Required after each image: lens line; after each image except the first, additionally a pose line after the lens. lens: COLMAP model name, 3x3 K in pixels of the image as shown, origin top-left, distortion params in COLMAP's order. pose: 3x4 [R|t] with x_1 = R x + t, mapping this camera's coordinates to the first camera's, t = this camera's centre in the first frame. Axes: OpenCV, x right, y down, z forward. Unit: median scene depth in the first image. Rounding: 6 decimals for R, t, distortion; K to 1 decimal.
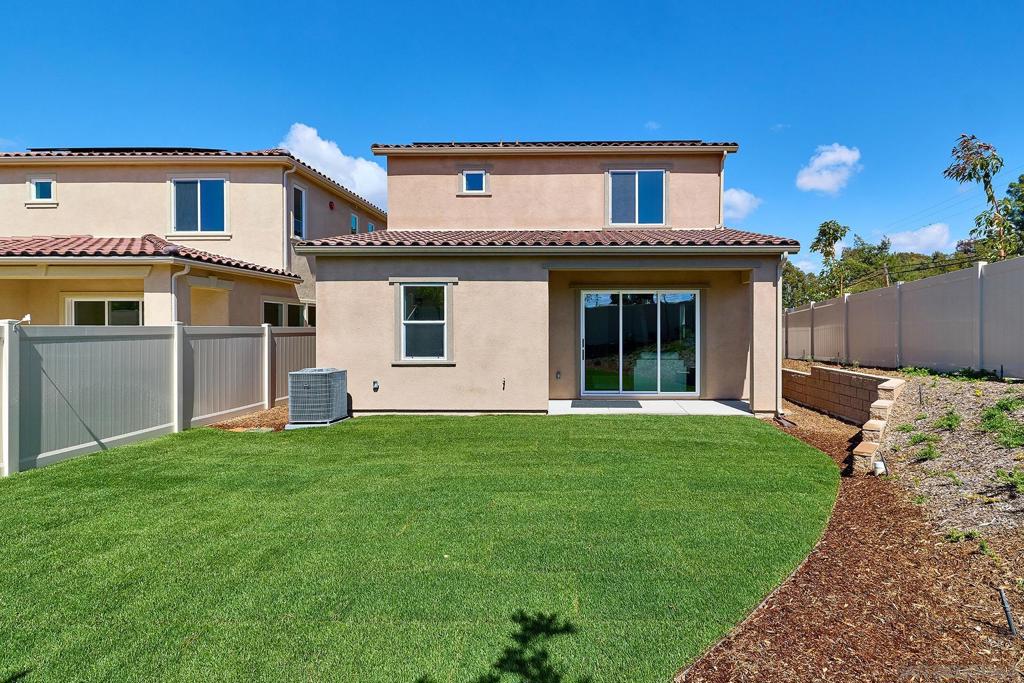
lens RADIAL K [[495.4, 0, 559.8], [0, 495.4, 334.1], [0, 0, 1]] dist [0.001446, 0.000225]
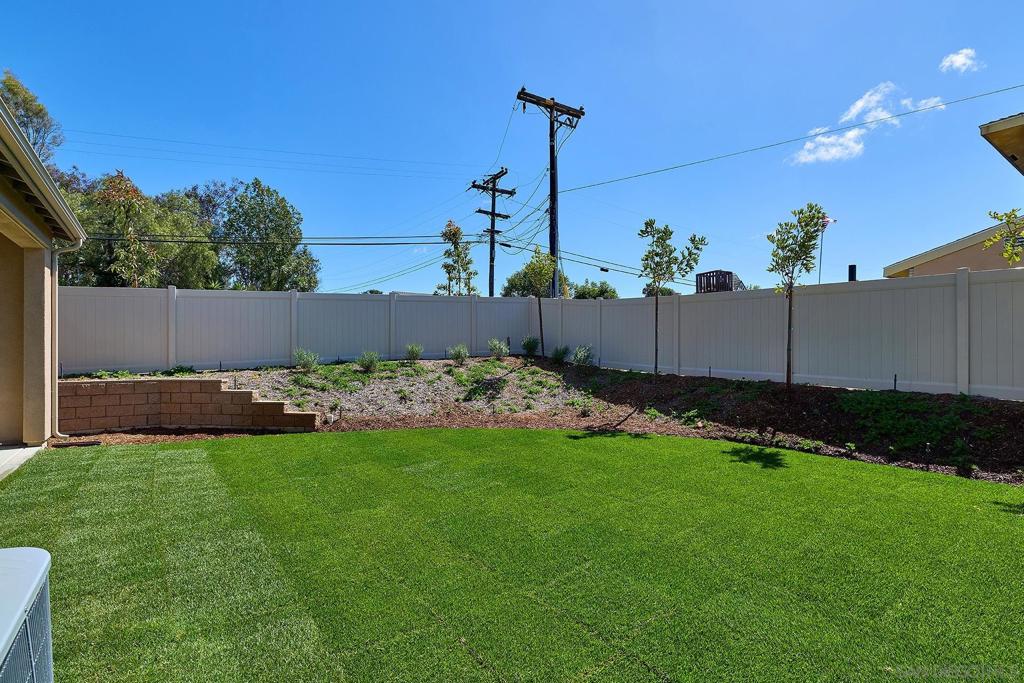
lens RADIAL K [[481.3, 0, 510.1], [0, 481.3, 351.1], [0, 0, 1]] dist [0.000090, 0.000261]
pose [[-0.608085, -0.004437, 0.793859, -0.563340], [0.003987, 0.999955, 0.008643, 0.016190], [-0.793862, 0.008420, -0.608040, 0.833516]]
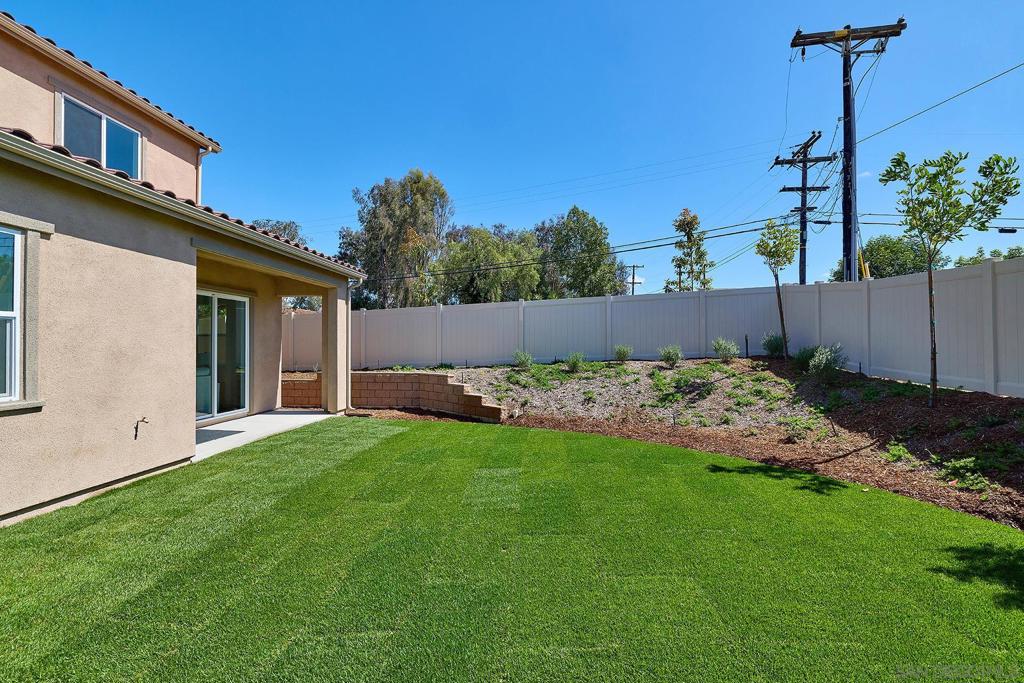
lens RADIAL K [[445.6, 0, 512.0], [0, 445.6, 341.5], [0, 0, 1]] dist [-0.000754, 0.000387]
pose [[0.063377, 0.010206, 0.997937, -0.575040], [0.011277, 0.999877, -0.010942, 0.008789], [-0.997926, 0.011947, 0.063254, 0.499142]]
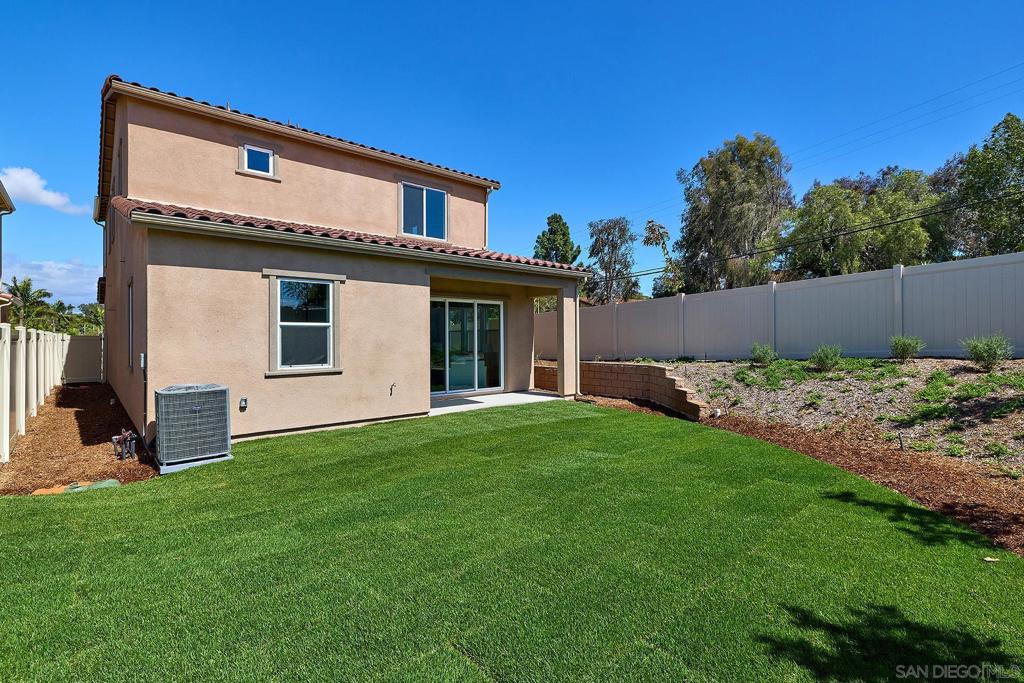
lens RADIAL K [[488.7, 0, 507.6], [0, 488.7, 333.0], [0, 0, 1]] dist [0.012214, -0.000151]
pose [[0.738628, 0.002940, 0.674106, -0.558405], [0.012703, 0.999752, -0.018278, 0.010520], [-0.673993, 0.022064, 0.738408, 0.131585]]
